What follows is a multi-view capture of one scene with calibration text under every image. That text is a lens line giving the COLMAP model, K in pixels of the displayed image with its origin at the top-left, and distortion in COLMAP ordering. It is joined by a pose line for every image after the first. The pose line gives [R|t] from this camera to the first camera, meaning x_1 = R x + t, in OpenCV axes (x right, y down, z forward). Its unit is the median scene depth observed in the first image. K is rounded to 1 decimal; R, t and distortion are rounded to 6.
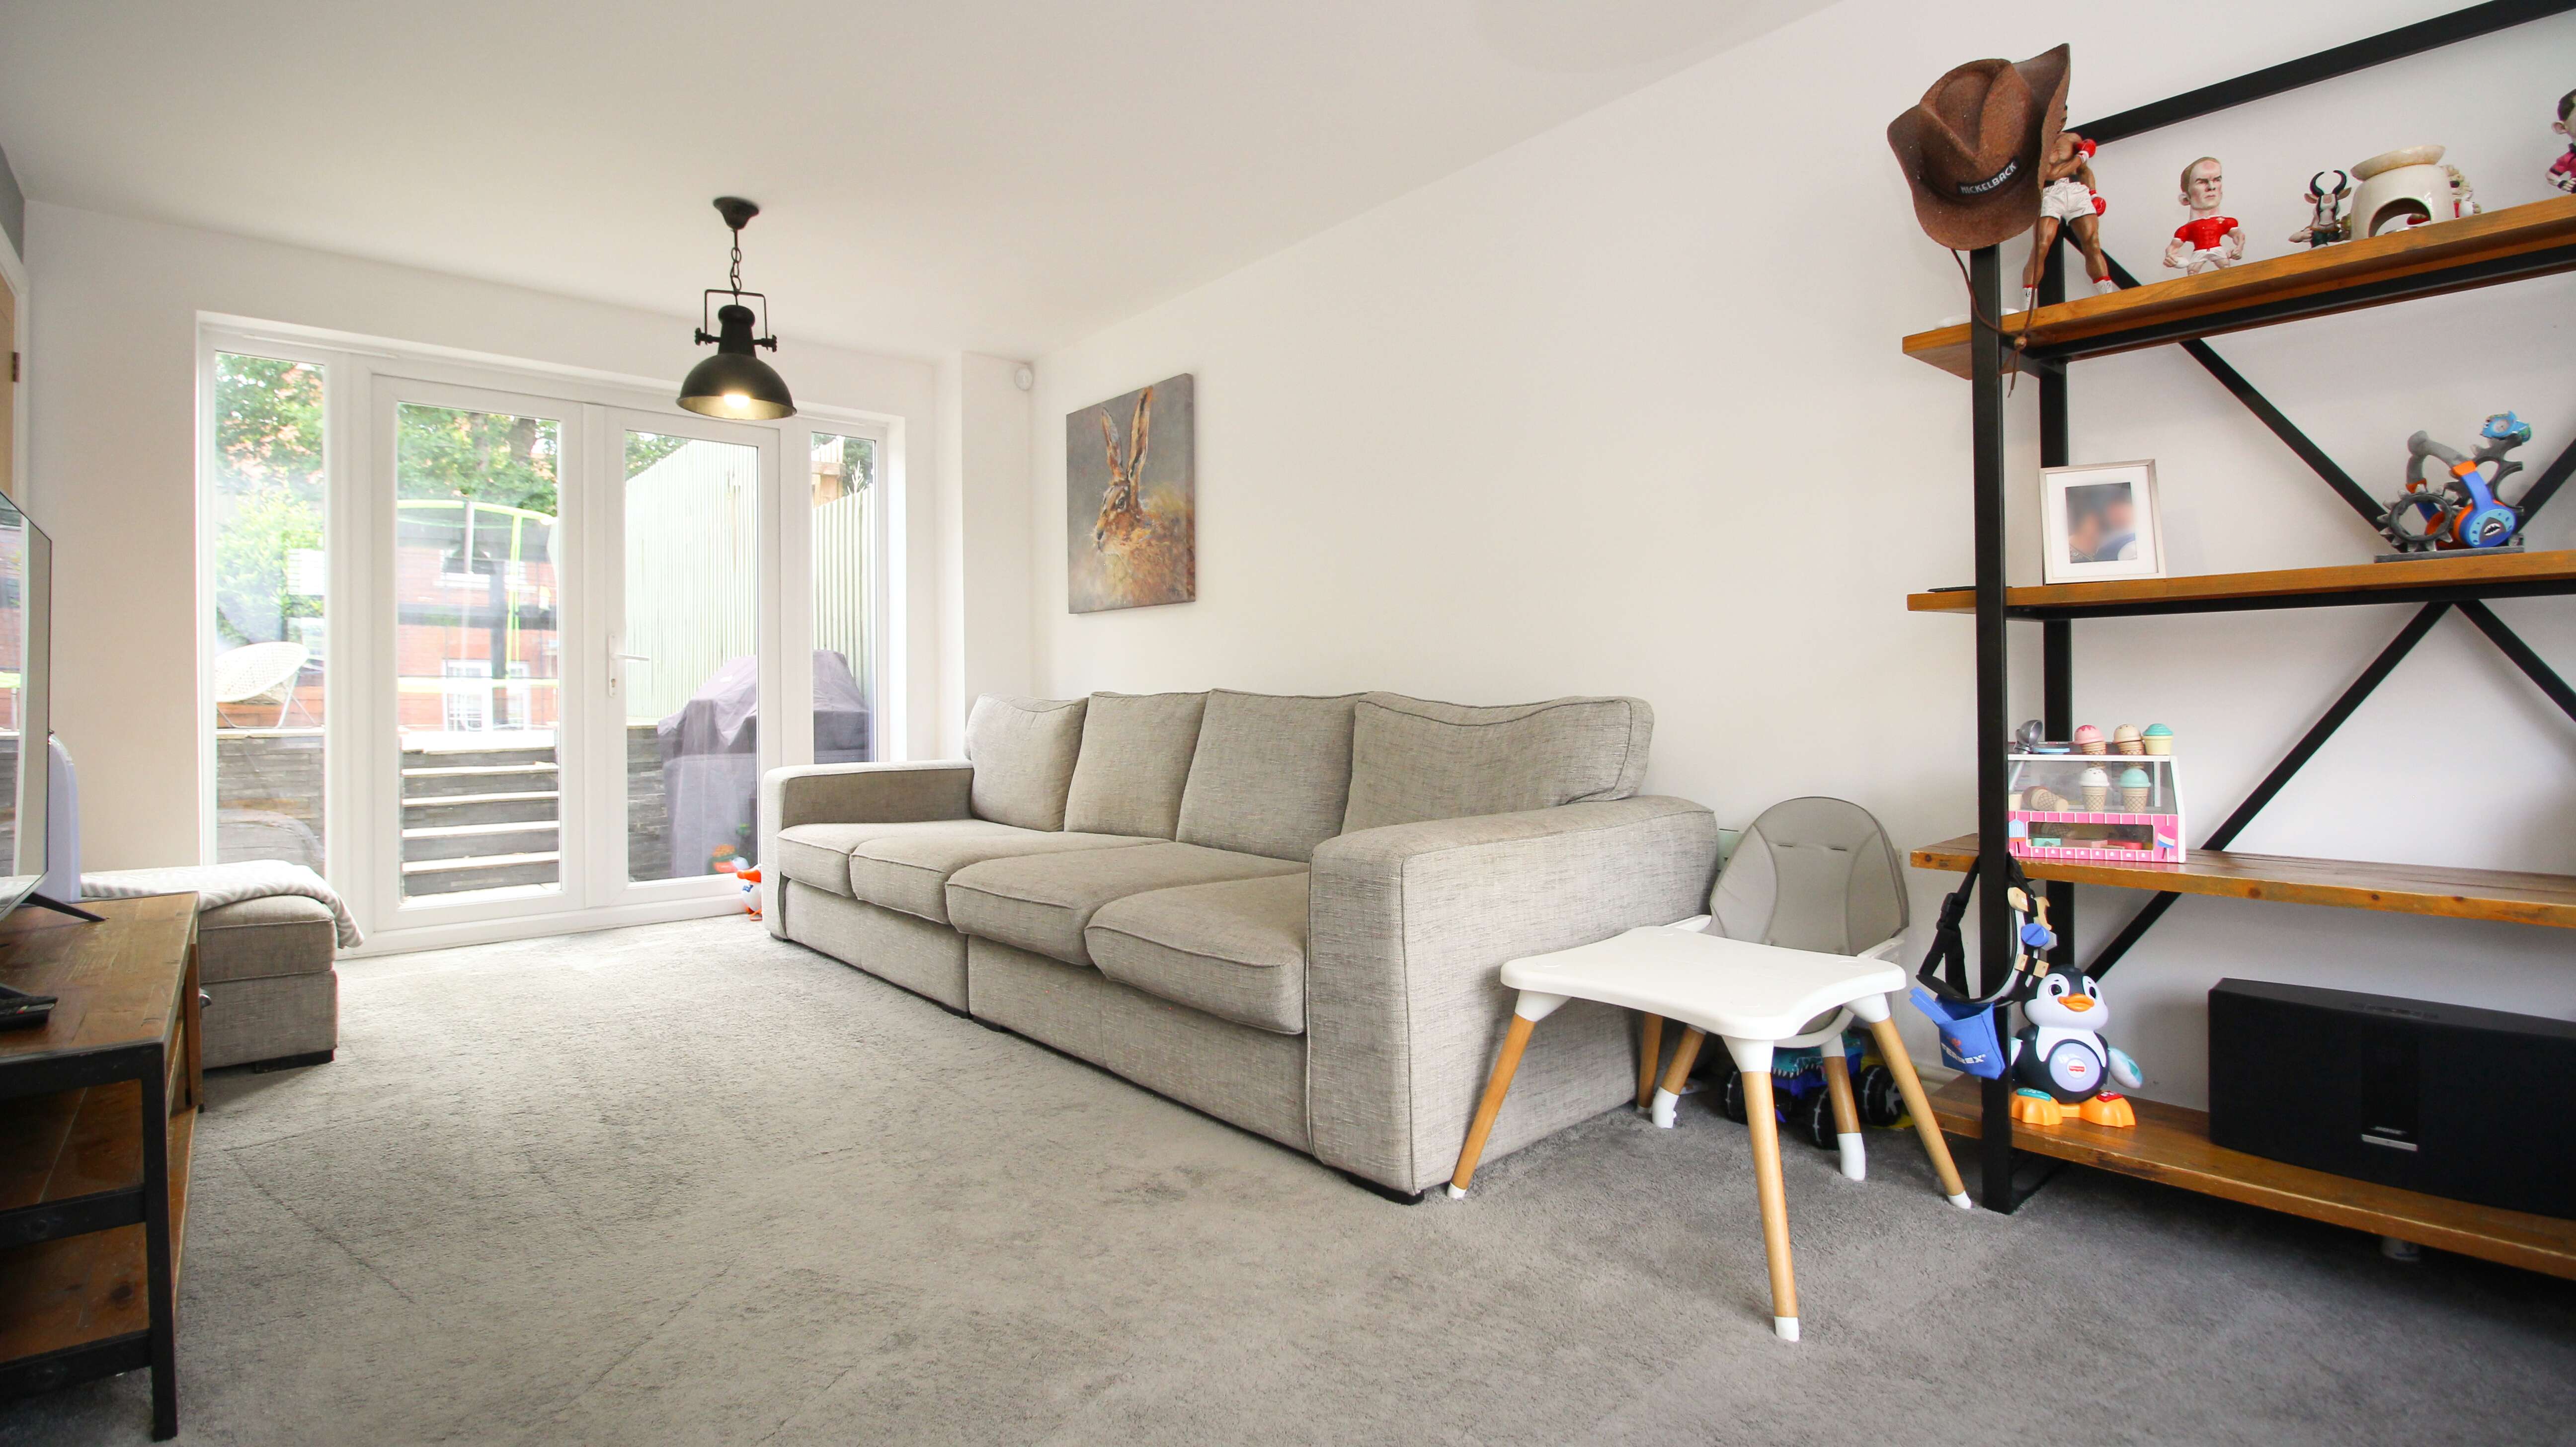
lens RADIAL K [[1171.9, 0, 1278.1], [0, 1171.9, 702.8], [0, 0, 1]] dist [0.000442, -0.013716]
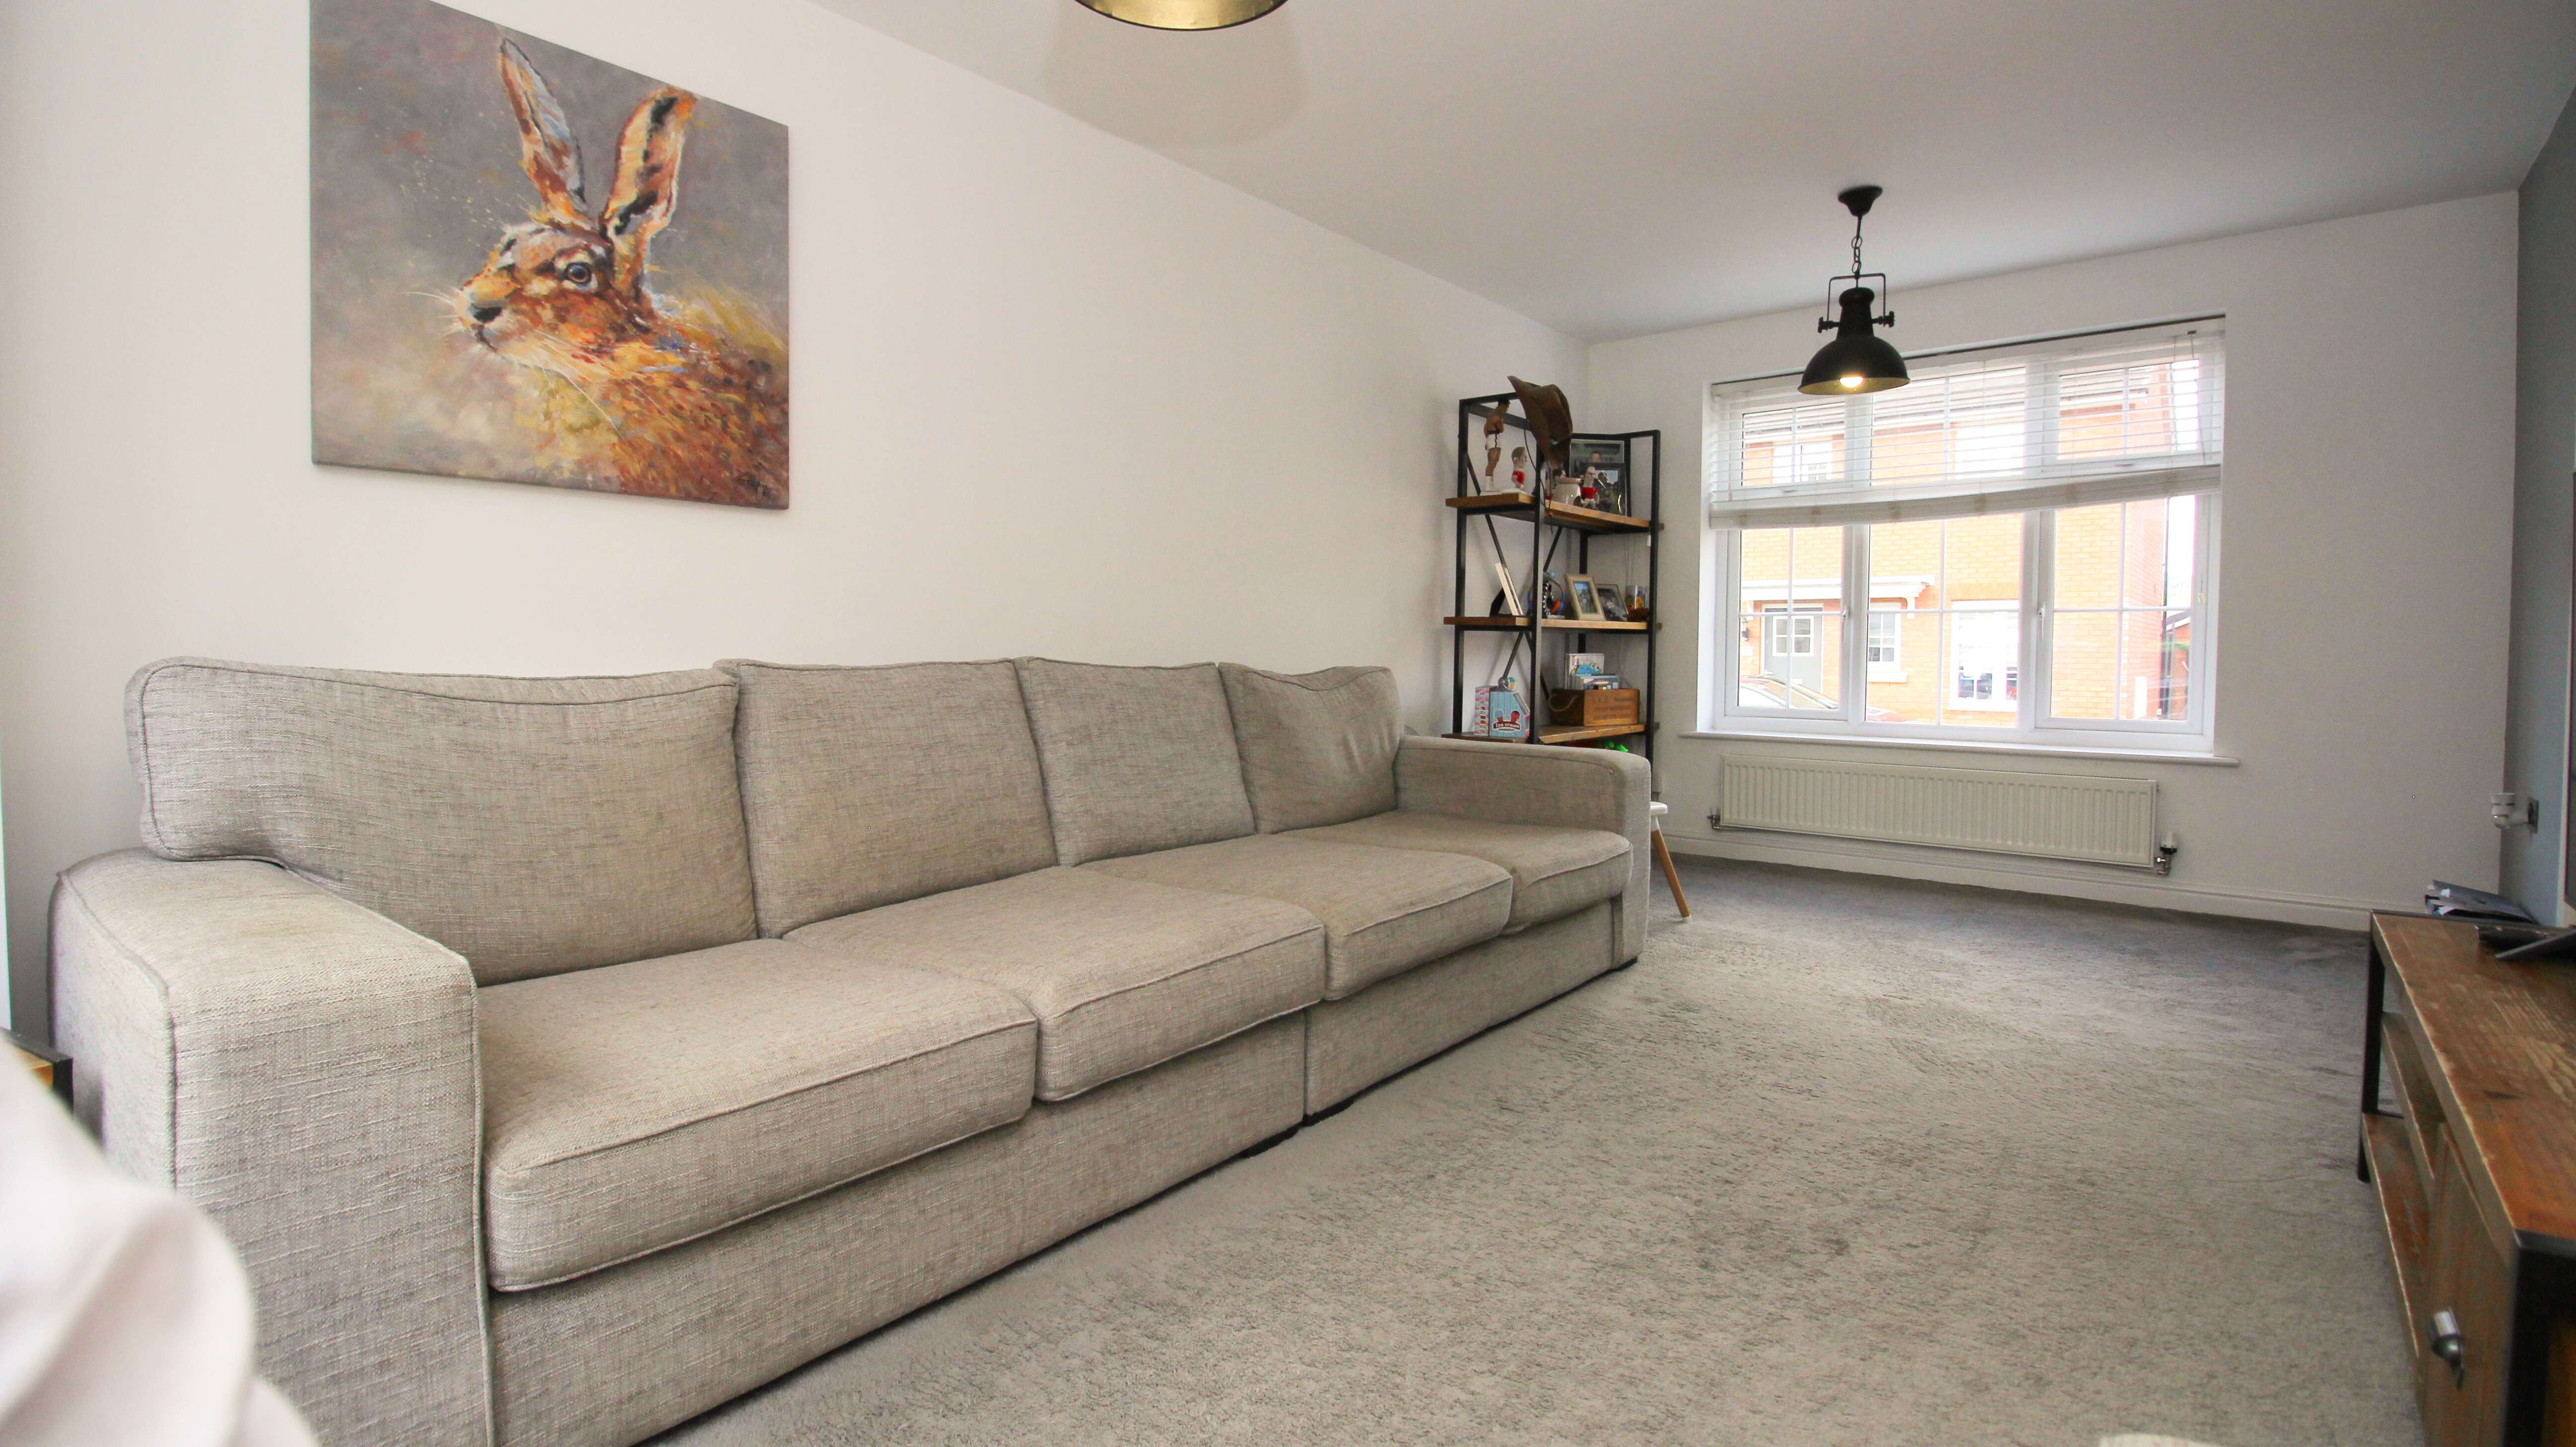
lens RADIAL K [[1171.9, 0, 1278.1], [0, 1171.9, 702.8], [0, 0, 1]] dist [0.000442, -0.013716]
pose [[-0.136376, -0.040719, 0.989820, -0.679060], [-0.005682, 0.999171, 0.040321, -0.011653], [-0.990641, -0.000126, -0.136494, 0.789767]]
